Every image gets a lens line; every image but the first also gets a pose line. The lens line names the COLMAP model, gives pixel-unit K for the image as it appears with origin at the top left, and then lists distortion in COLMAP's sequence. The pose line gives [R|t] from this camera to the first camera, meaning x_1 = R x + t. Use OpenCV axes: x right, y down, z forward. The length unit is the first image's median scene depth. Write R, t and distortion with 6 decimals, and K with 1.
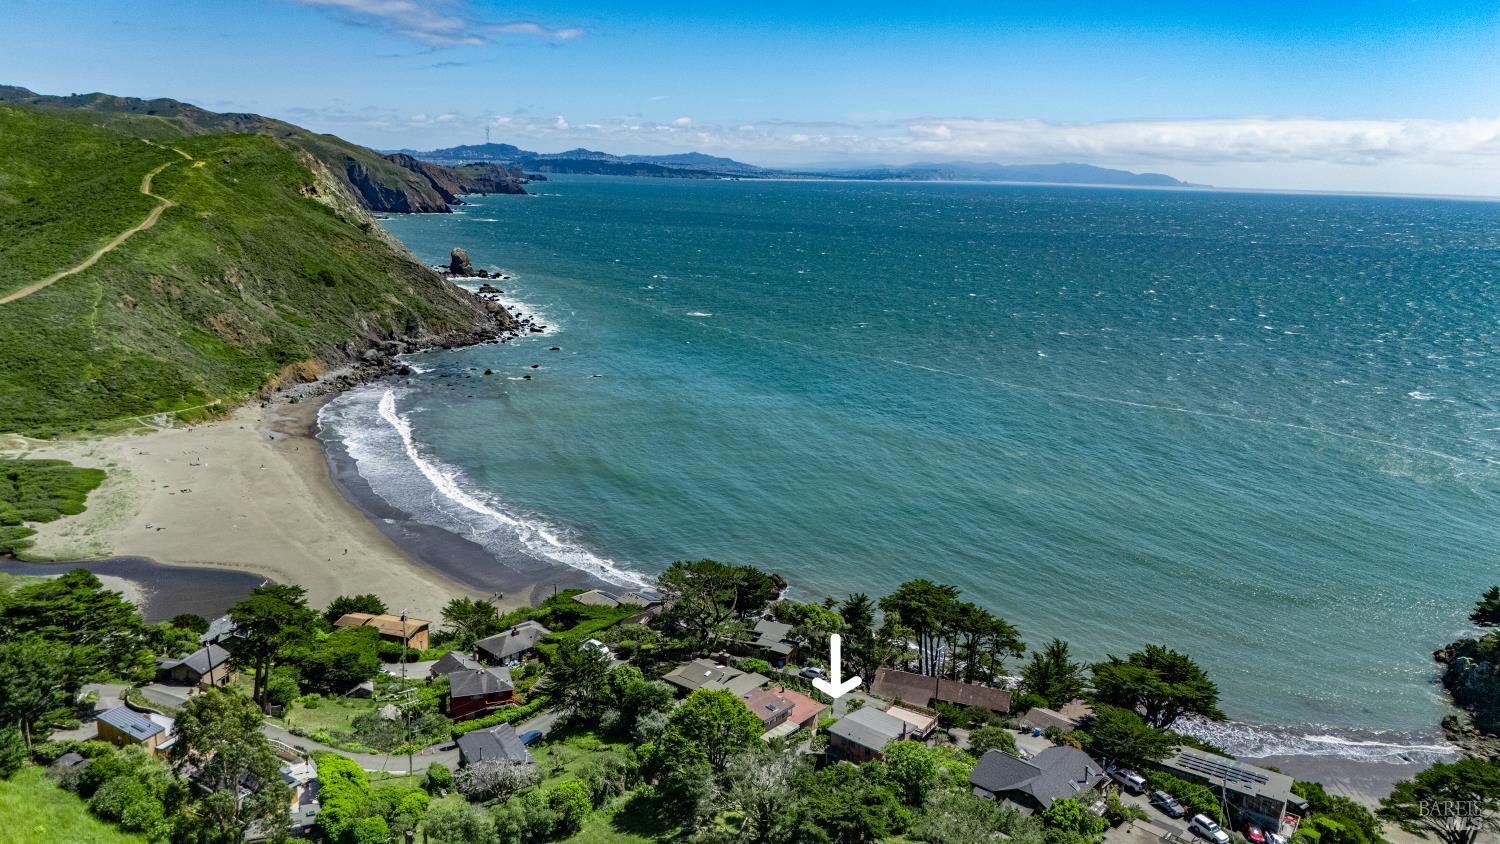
lens RADIAL K [[1100.6, 0, 750.0], [0, 1100.6, 422.0], [0, 0, 1]] dist [0.076285, -0.063580]
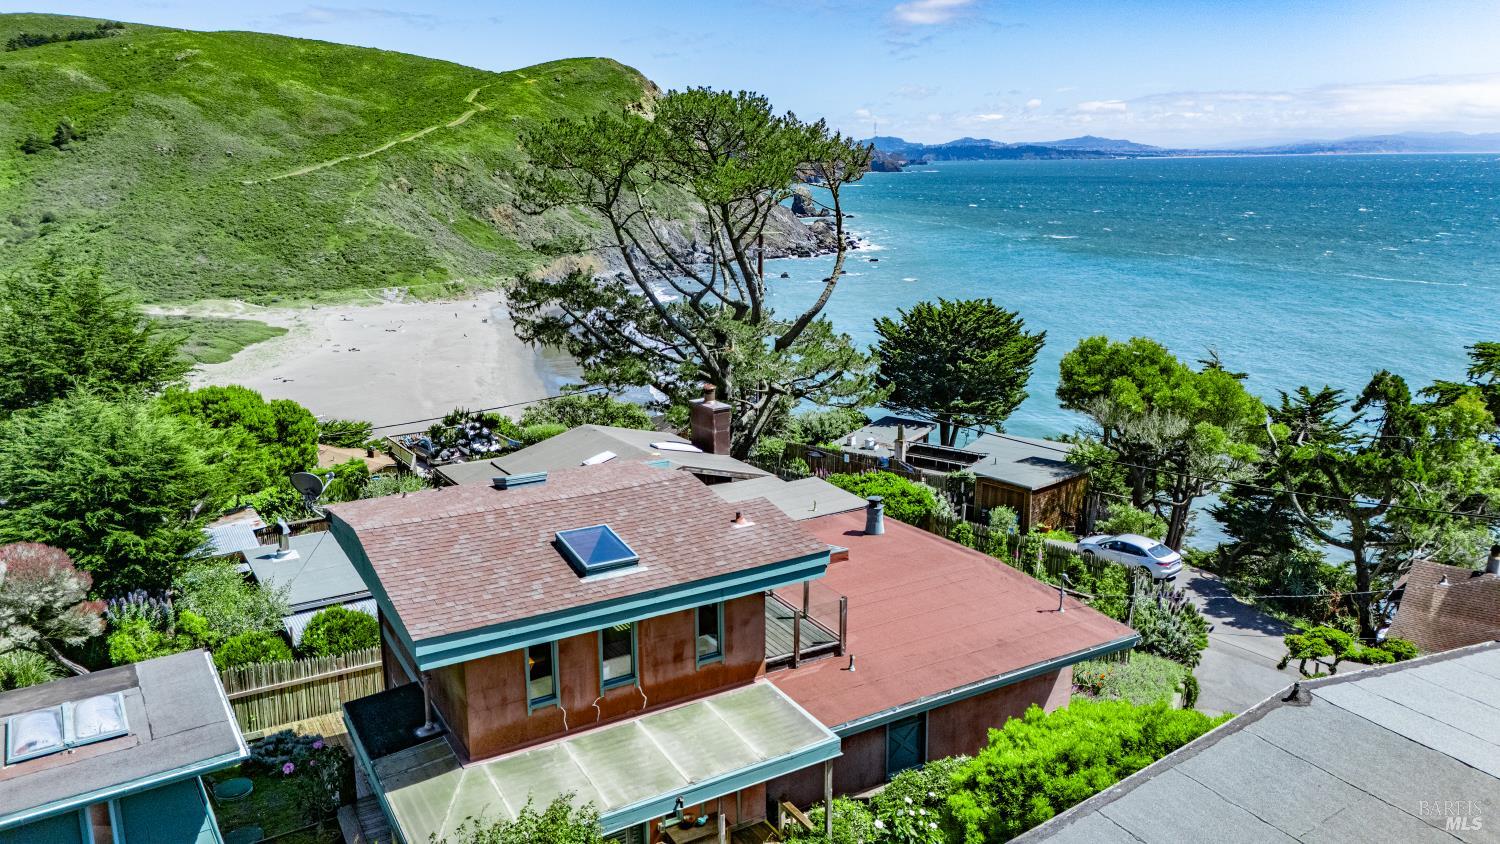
lens RADIAL K [[1100.6, 0, 750.0], [0, 1100.6, 422.0], [0, 0, 1]] dist [0.076285, -0.063580]
pose [[0.943311, 0.040582, -0.329420, 0.017804], [-0.038721, 0.999175, 0.012213, 0.060306], [0.329644, 0.001235, 0.944105, 0.222896]]
